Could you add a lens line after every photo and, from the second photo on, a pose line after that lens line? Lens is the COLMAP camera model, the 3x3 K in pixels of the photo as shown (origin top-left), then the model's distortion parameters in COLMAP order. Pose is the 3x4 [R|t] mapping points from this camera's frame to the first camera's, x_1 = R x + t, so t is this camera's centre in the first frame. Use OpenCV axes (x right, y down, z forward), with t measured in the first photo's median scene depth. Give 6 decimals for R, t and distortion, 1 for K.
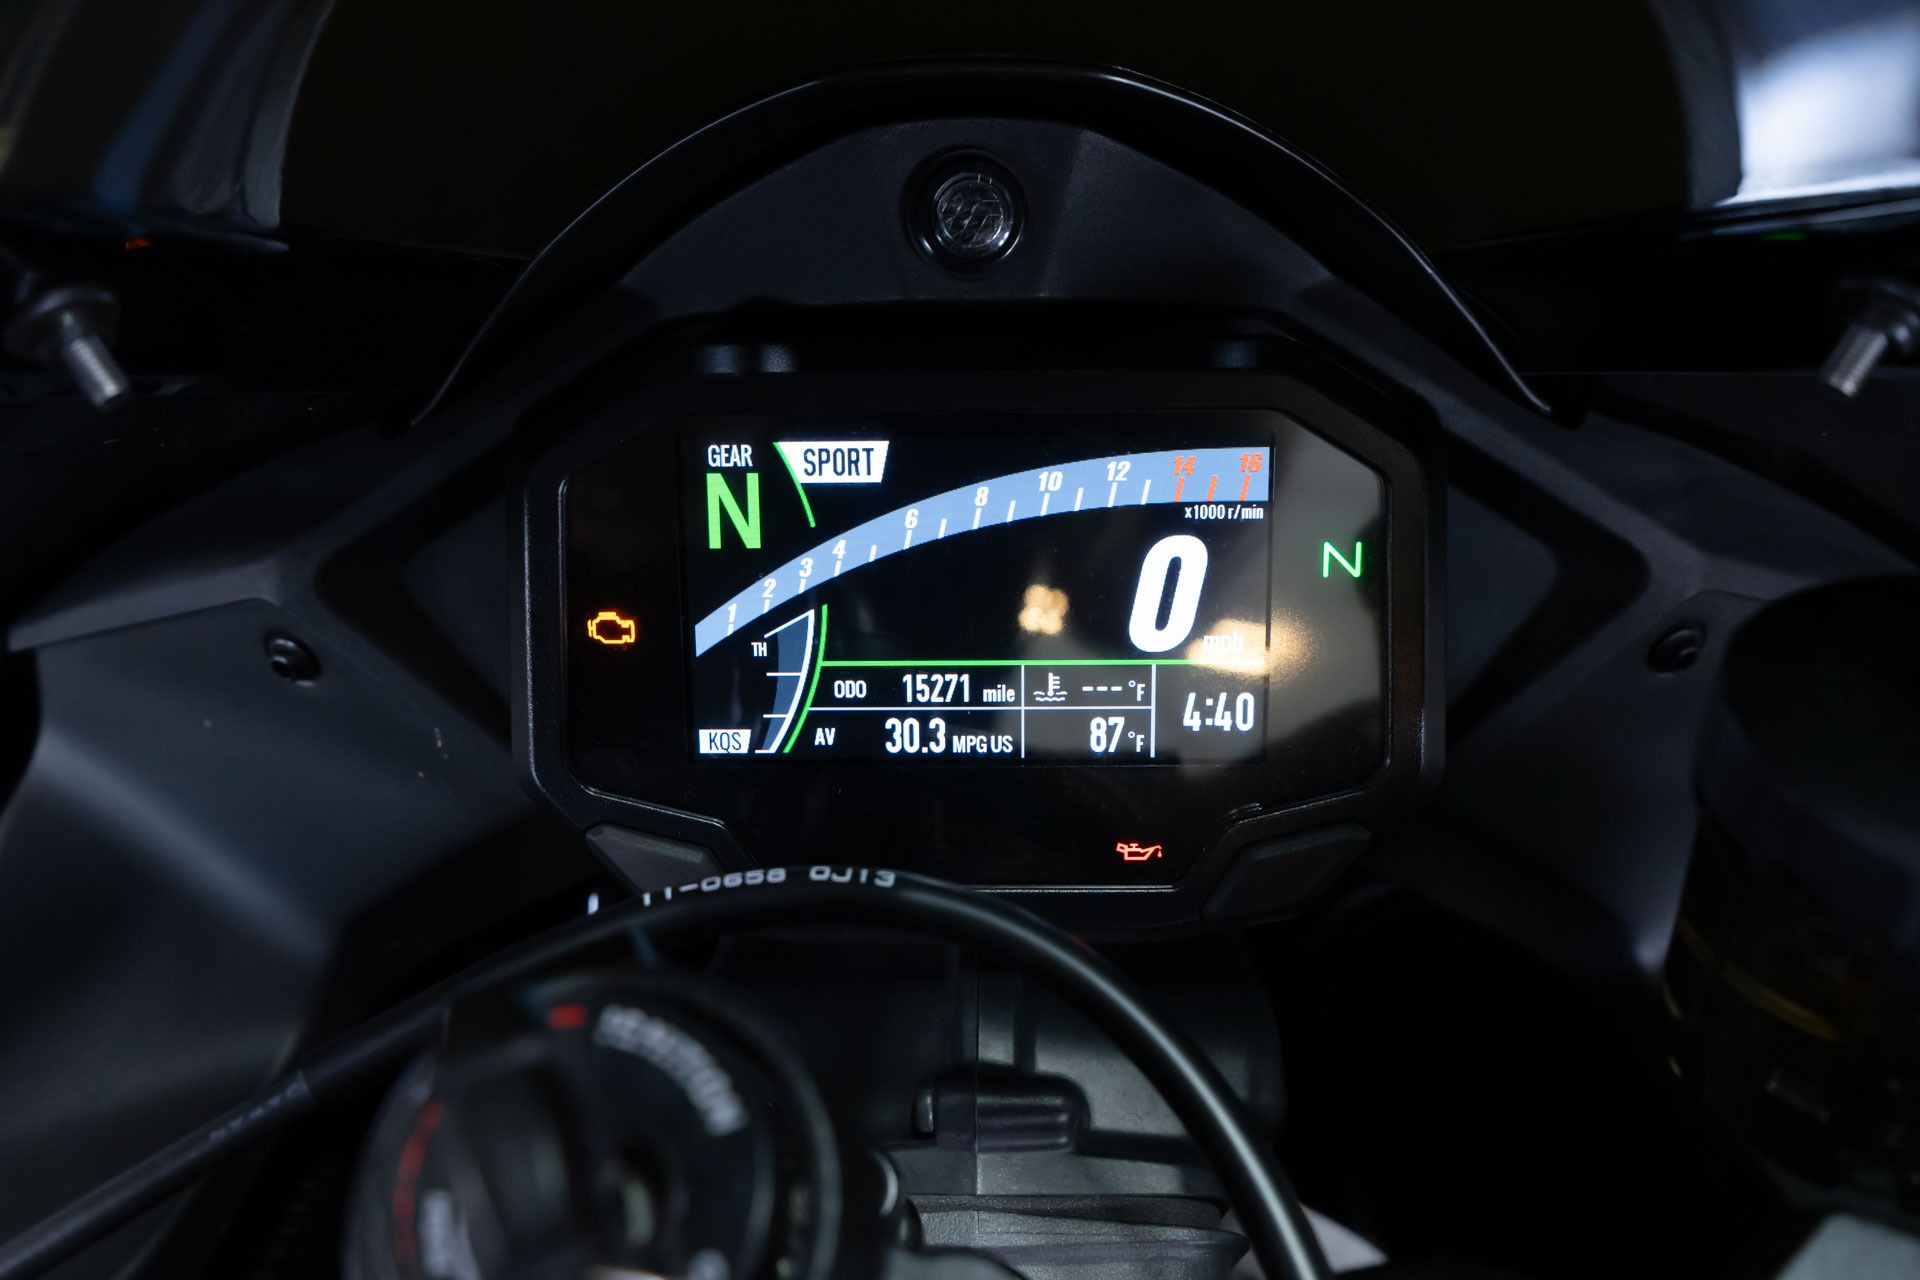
lens RADIAL K [[1615.7, 0, 961.6], [0, 1615.7, 650.5], [0, 0, 1]] dist [-0.017438, 0.027519]
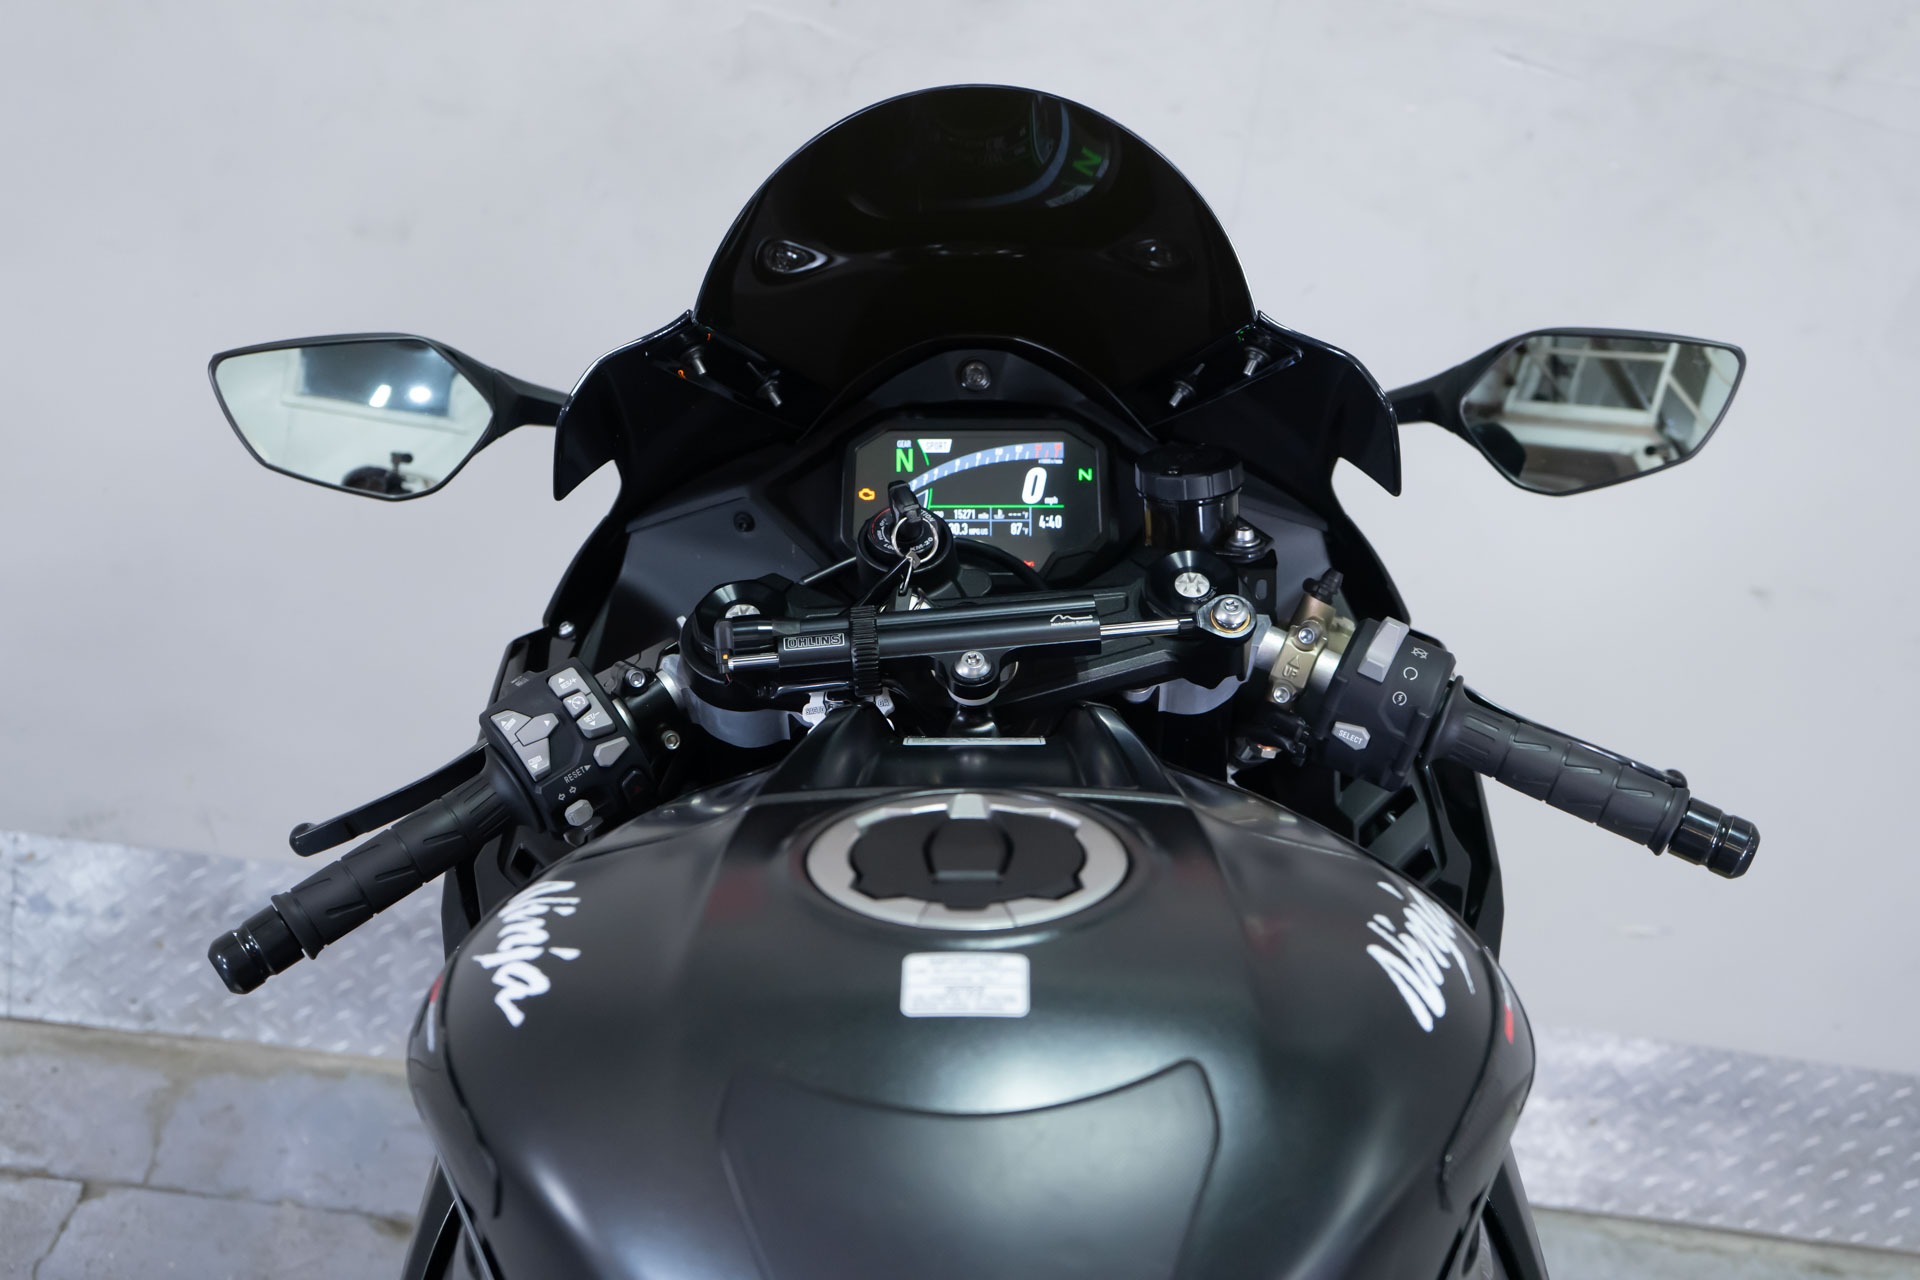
lens RADIAL K [[2594.6, 0, 956.4], [0, 2594.6, 640.7], [0, 0, 1]] dist [0.001214, 0.000000]
pose [[0.999919, 0.006958, 0.010651, -0.088299], [-0.004241, 0.971594, -0.236617, 1.553489], [-0.011994, 0.236553, 0.971545, -4.153124]]
